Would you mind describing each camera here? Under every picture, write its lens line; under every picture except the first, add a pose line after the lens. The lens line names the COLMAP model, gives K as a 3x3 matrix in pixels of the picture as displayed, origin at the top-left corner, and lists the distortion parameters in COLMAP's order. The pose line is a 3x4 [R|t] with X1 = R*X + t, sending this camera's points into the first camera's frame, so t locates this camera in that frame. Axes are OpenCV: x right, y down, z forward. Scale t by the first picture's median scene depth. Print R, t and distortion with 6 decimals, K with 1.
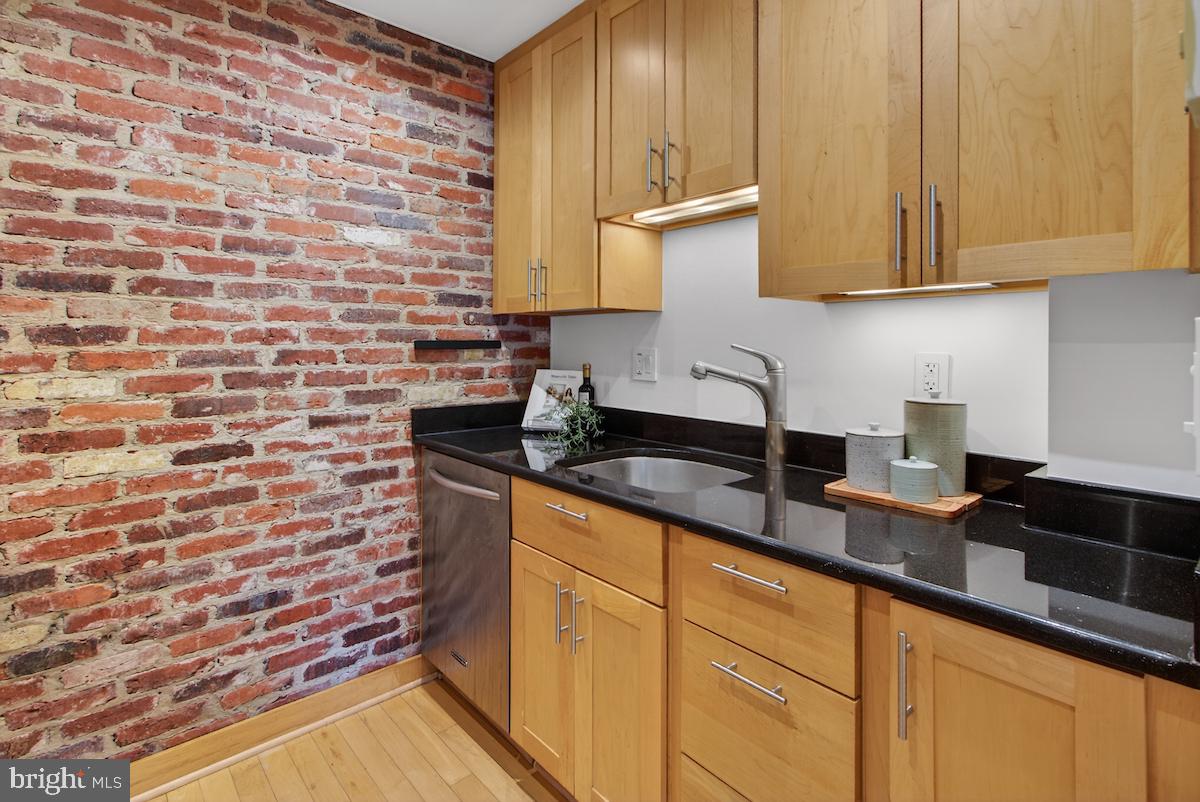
lens RADIAL K [[587.4, 0, 611.4], [0, 587.4, 339.5], [0, 0, 1]] dist [0.008923, -0.001799]
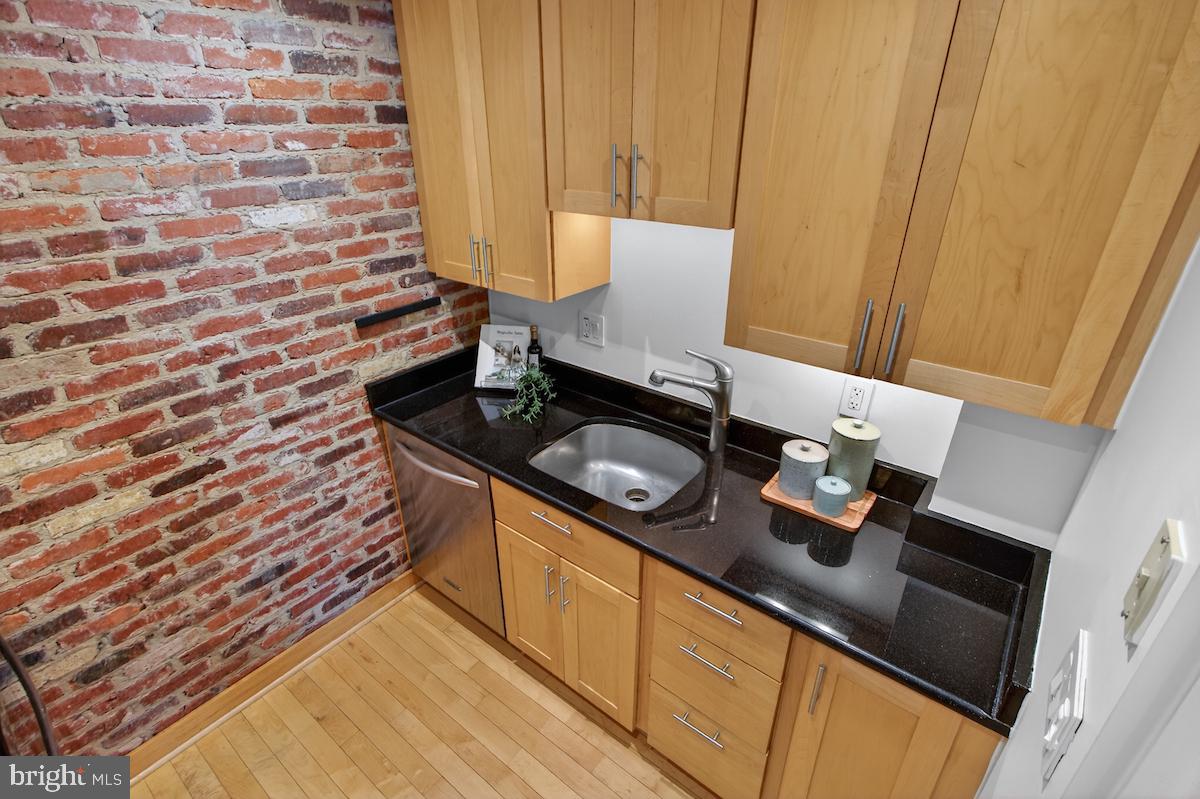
lens RADIAL K [[575.4, 0, 606.1], [0, 575.4, 410.0], [0, 0, 1]] dist [0.017713, -0.005831]
pose [[0.985405, -0.074895, 0.152866, -0.102001], [-0.002686, 0.891057, 0.453883, -0.348265], [-0.170206, -0.447669, 0.877851, 0.046881]]
